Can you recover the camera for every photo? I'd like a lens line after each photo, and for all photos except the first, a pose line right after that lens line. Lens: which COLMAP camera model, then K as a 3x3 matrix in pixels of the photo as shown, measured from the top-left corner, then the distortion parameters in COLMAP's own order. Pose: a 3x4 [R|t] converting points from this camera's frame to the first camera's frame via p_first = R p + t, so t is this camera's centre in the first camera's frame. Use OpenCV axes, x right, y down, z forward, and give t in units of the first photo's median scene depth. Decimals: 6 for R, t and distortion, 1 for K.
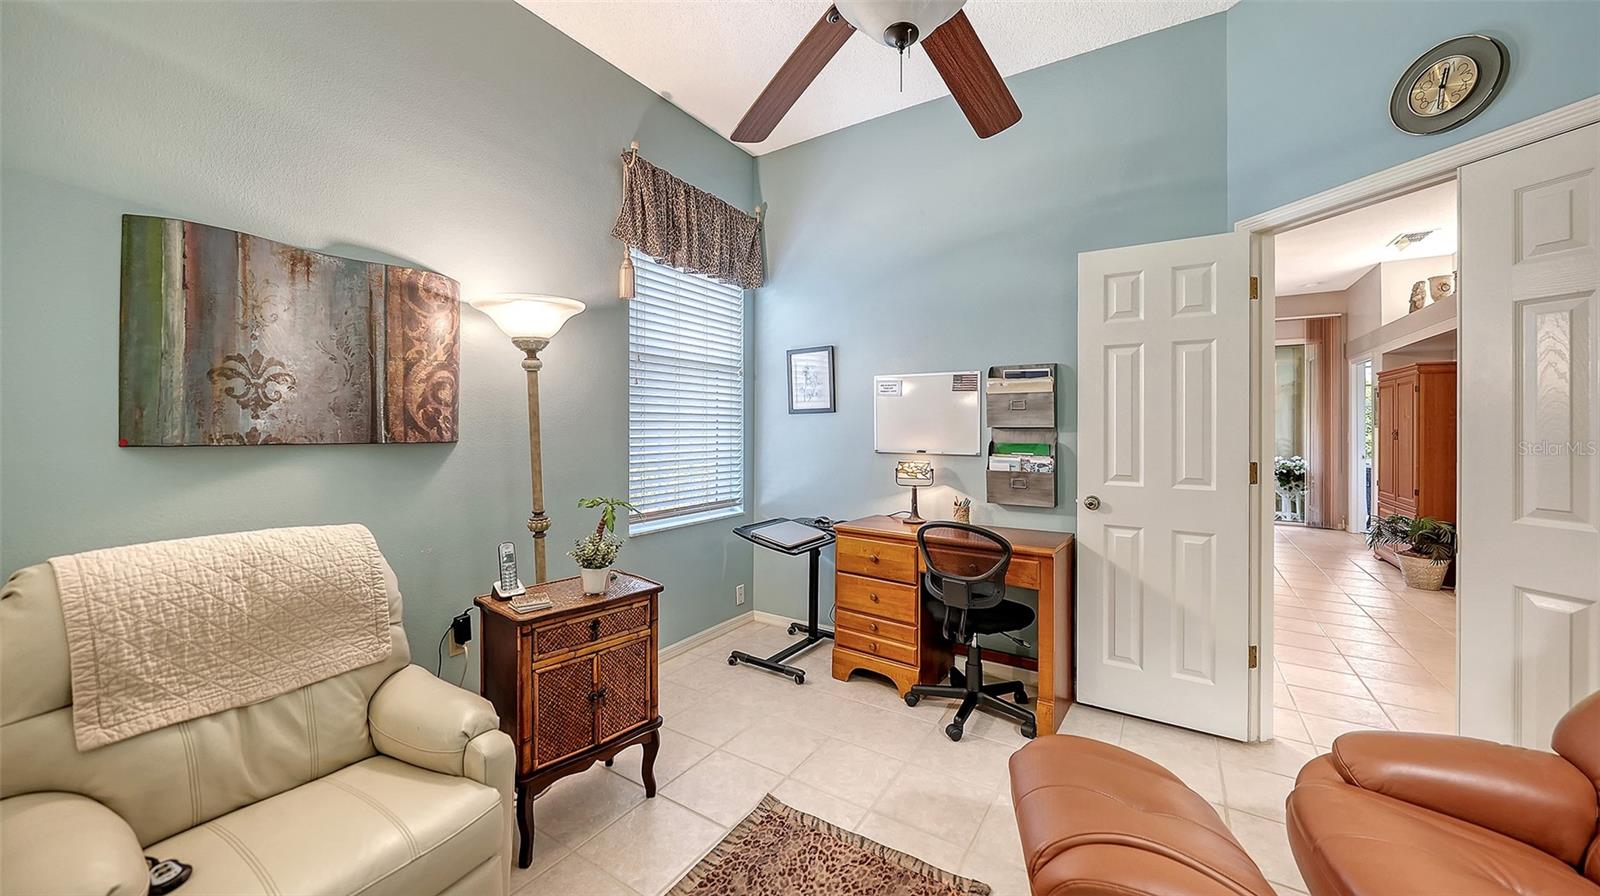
lens RADIAL K [[573.7, 0, 781.8], [0, 573.7, 429.9], [0, 0, 1]] dist [-0.008268, 0.000564]
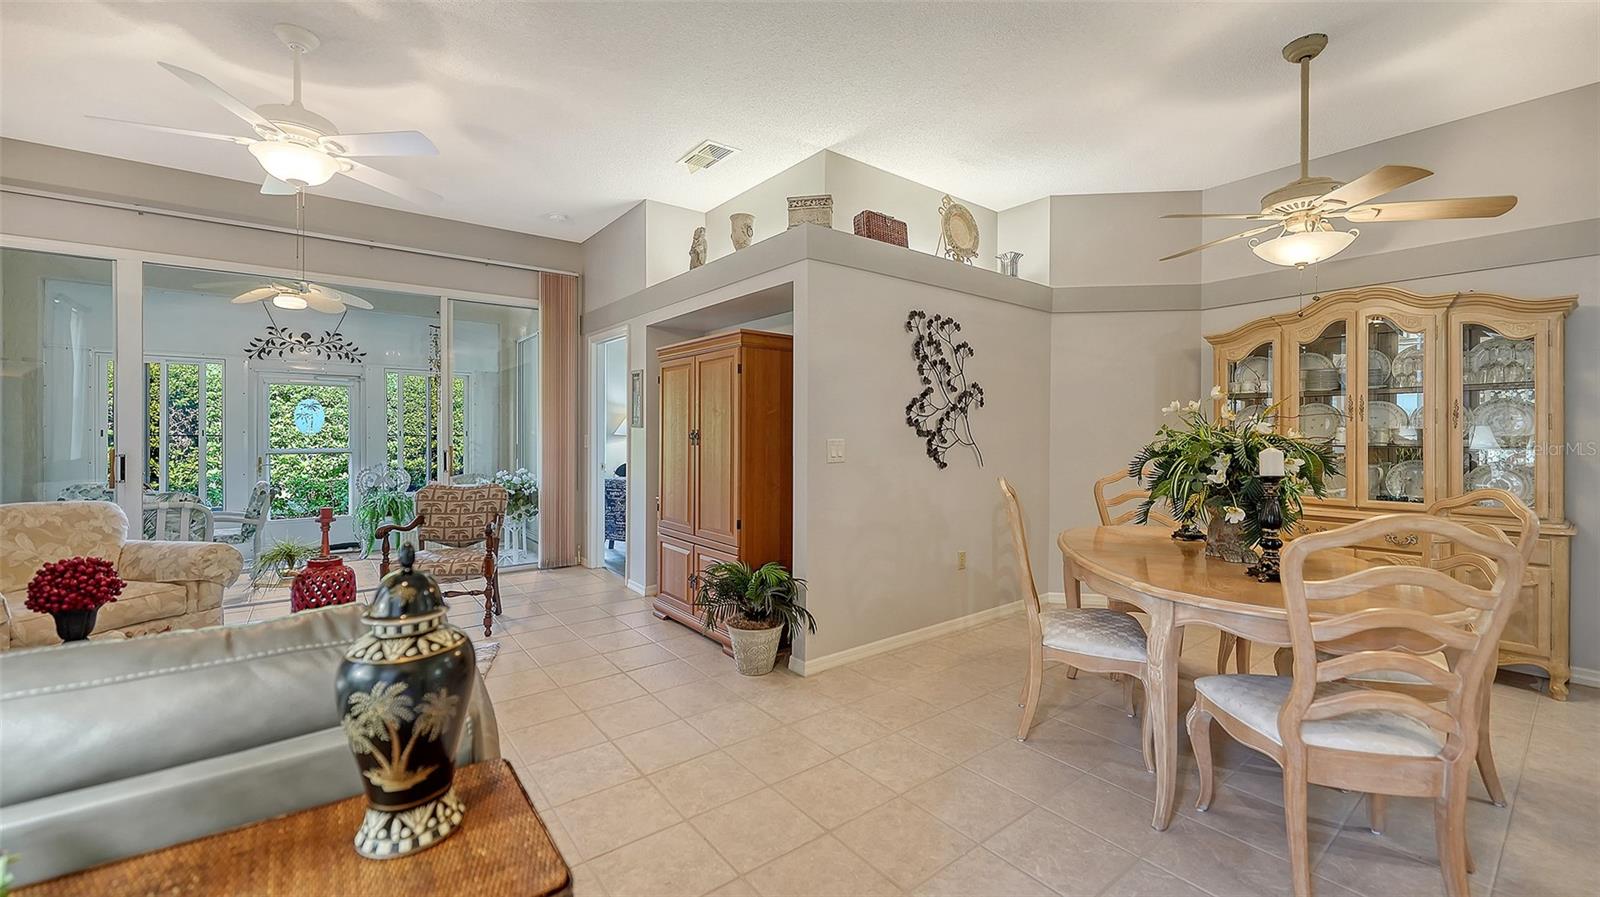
lens RADIAL K [[637.2, 0, 799.1], [0, 637.2, 430.0], [0, 0, 1]] dist [-0.003327, 0.000404]
pose [[0.316230, 0.000797, 0.948682, 0.692556], [0.001485, 0.999998, -0.001335, 0.000325], [-0.948681, 0.001831, 0.316228, 1.118295]]
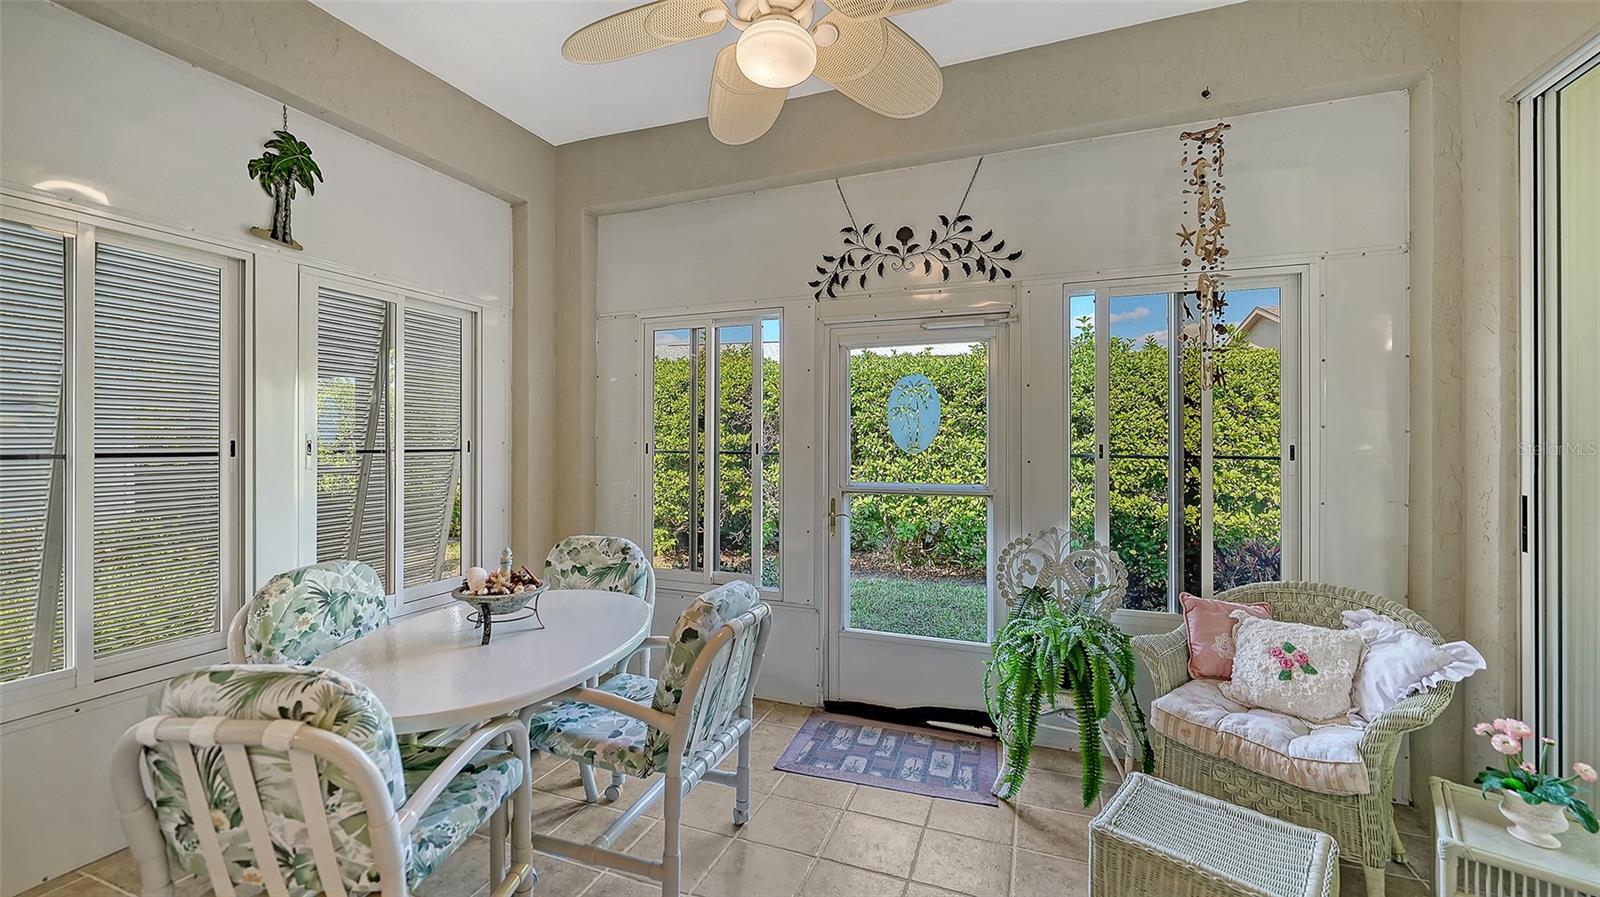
lens RADIAL K [[637.2, 0, 788.1], [0, 637.2, 449.3], [0, 0, 1]] dist [-0.003327, 0.000404]
pose [[0.977795, -0.004373, 0.209516, 1.940242], [0.003432, 0.999982, 0.004857, 0.001830], [-0.209534, -0.004030, 0.977793, 2.596608]]
